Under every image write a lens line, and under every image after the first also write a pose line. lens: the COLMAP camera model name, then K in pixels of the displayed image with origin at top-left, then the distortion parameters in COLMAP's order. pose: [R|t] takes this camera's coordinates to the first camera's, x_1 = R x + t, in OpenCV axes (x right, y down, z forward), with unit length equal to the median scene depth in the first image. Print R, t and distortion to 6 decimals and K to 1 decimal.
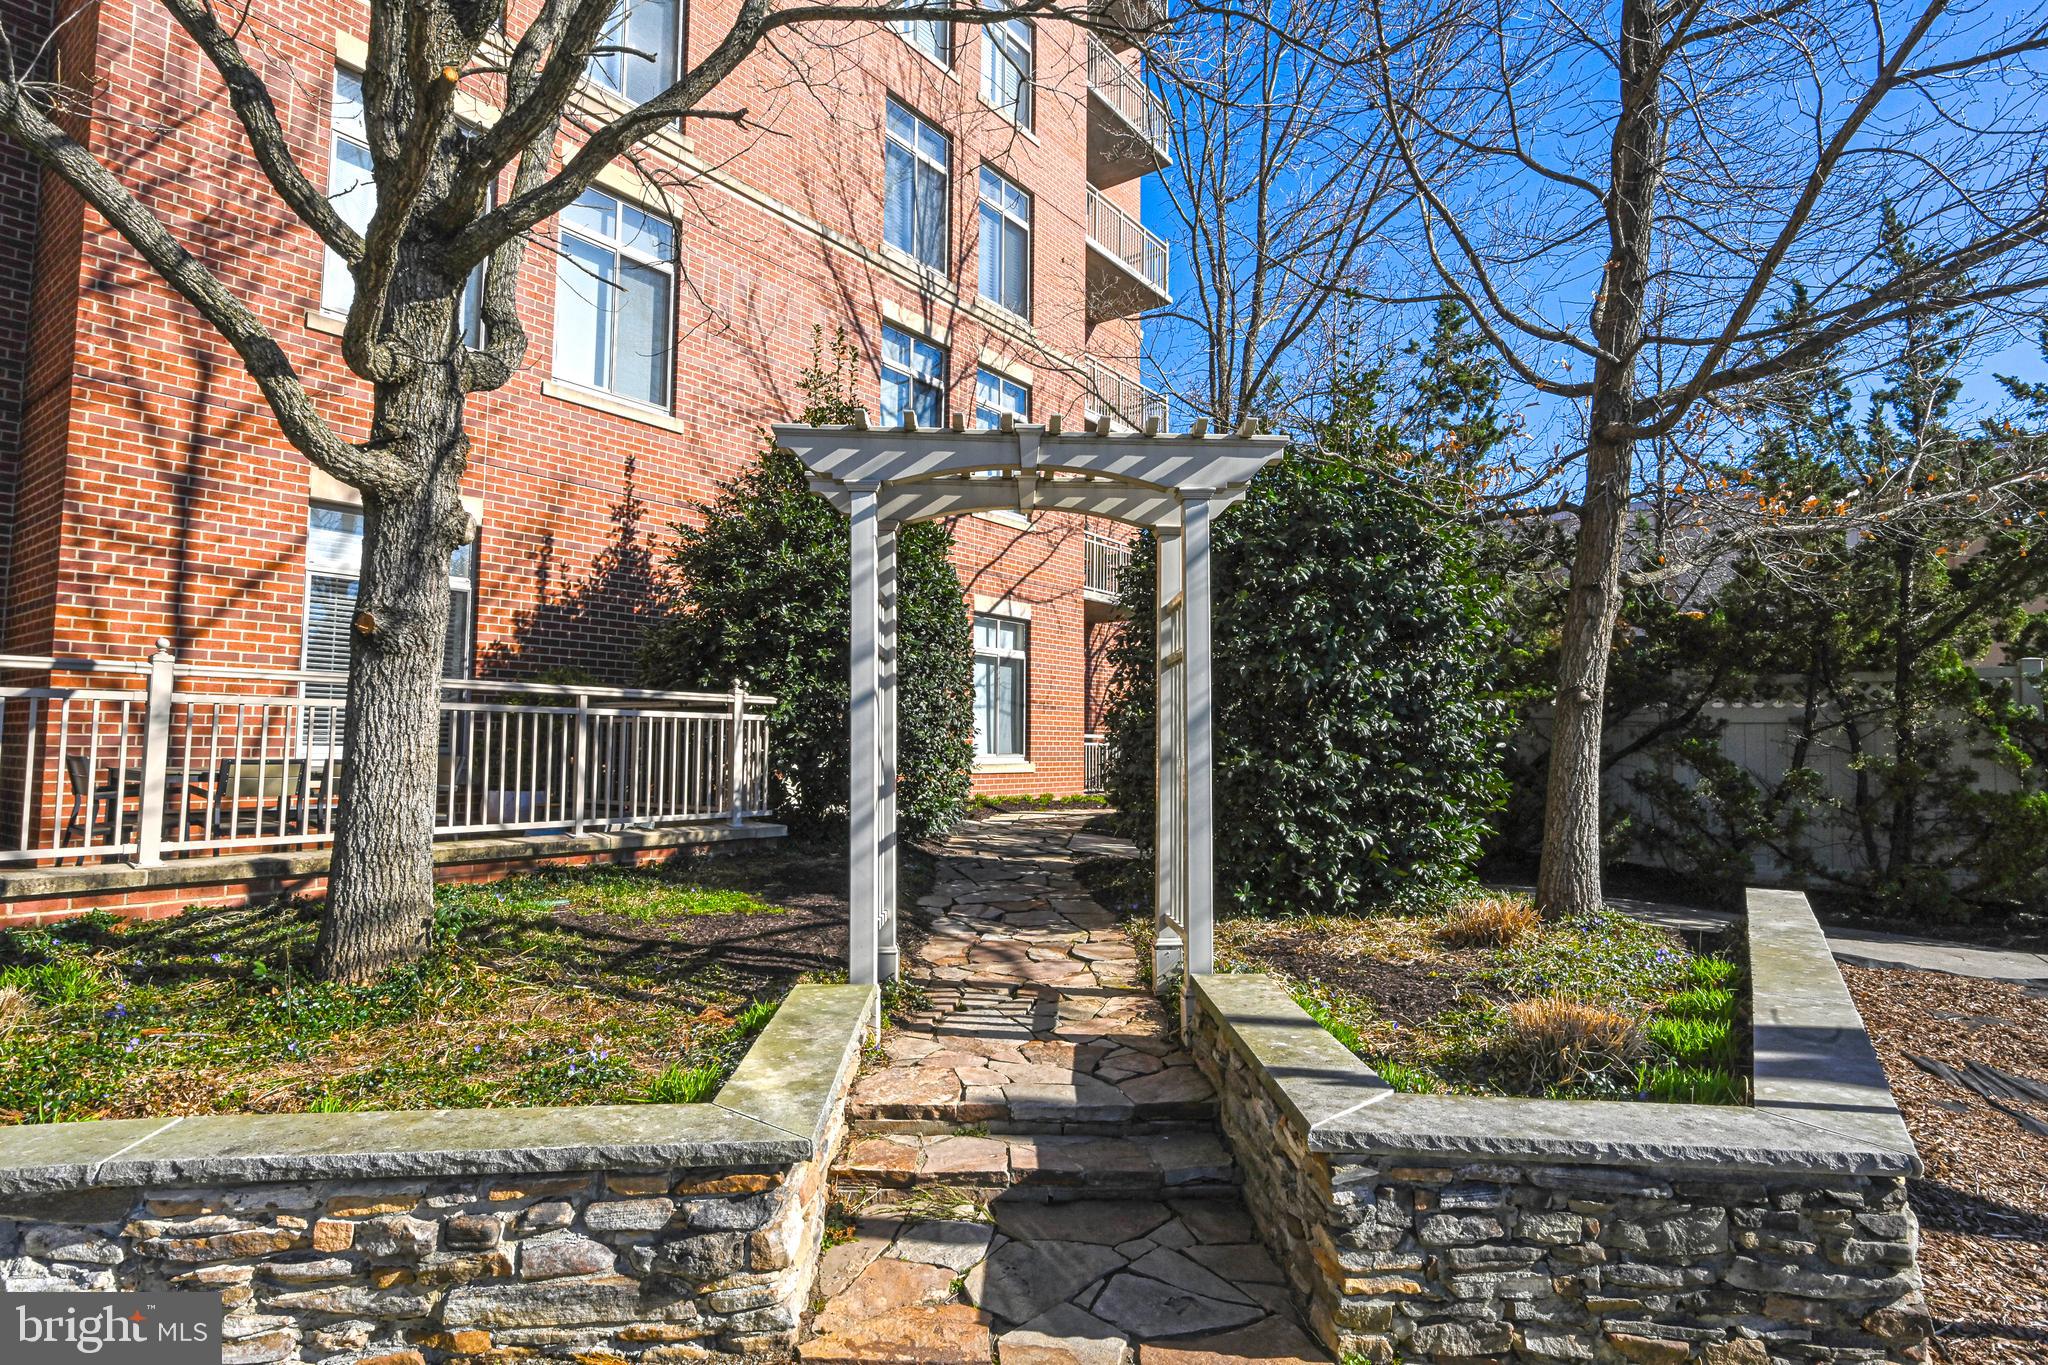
lens RADIAL K [[1025.4, 0, 1024.9], [0, 1025.4, 689.1], [0, 0, 1]] dist [-0.004771, 0.000210]
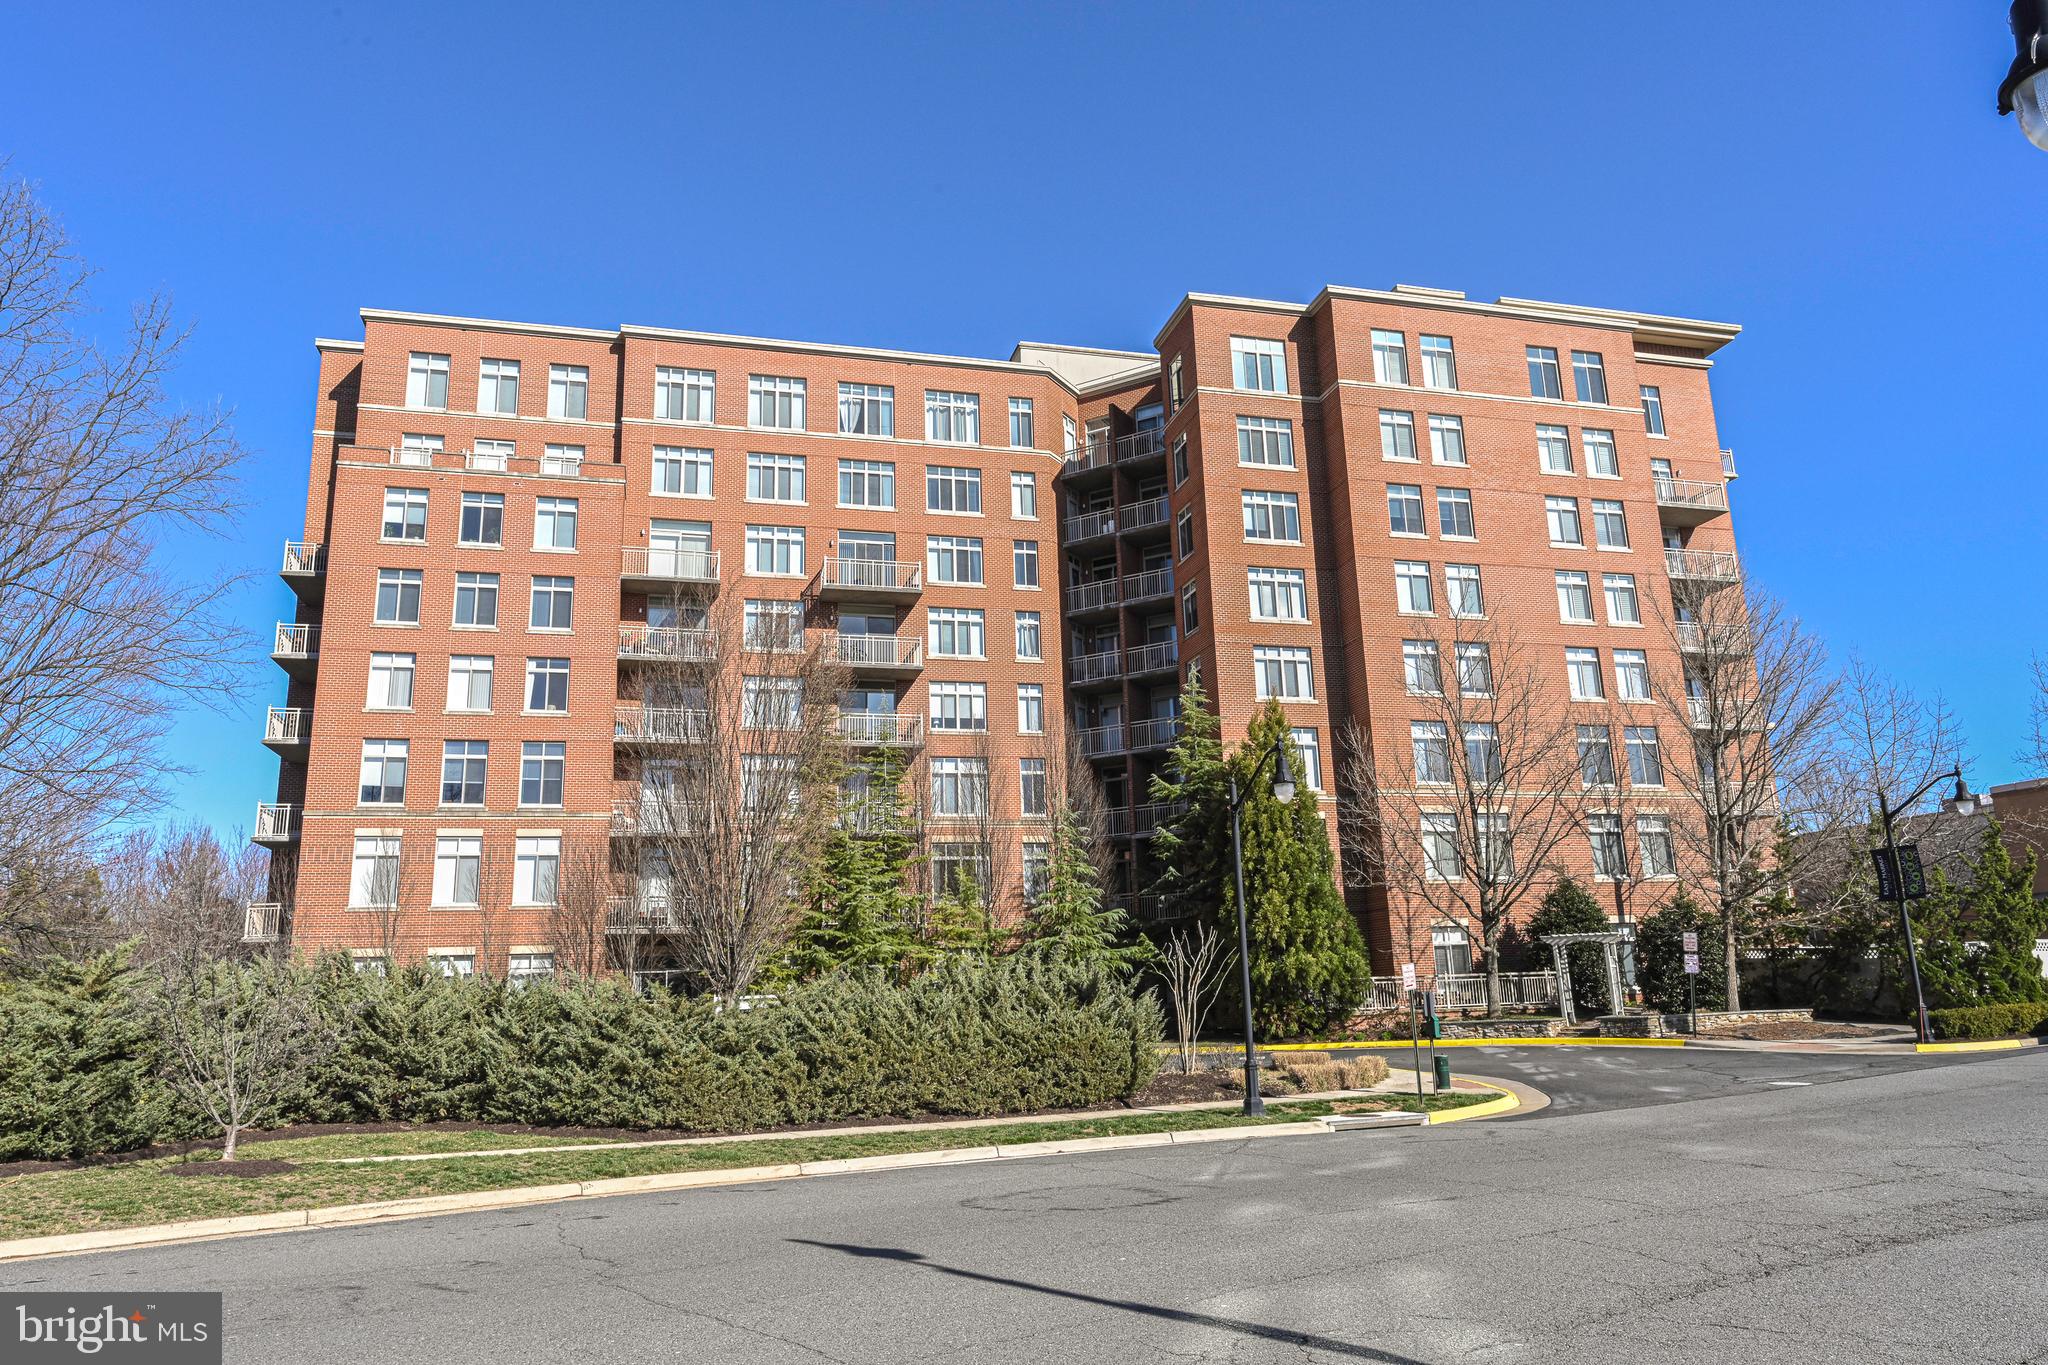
lens RADIAL K [[1340.0, 0, 1028.3], [0, 1340.0, 688.6], [0, 0, 1]] dist [-0.006307, 0.001214]
pose [[0.773493, -0.185634, -0.606011, 1.522261], [0.080365, 0.977155, -0.196749, -0.209462], [0.628689, 0.103482, 0.770741, -4.392462]]
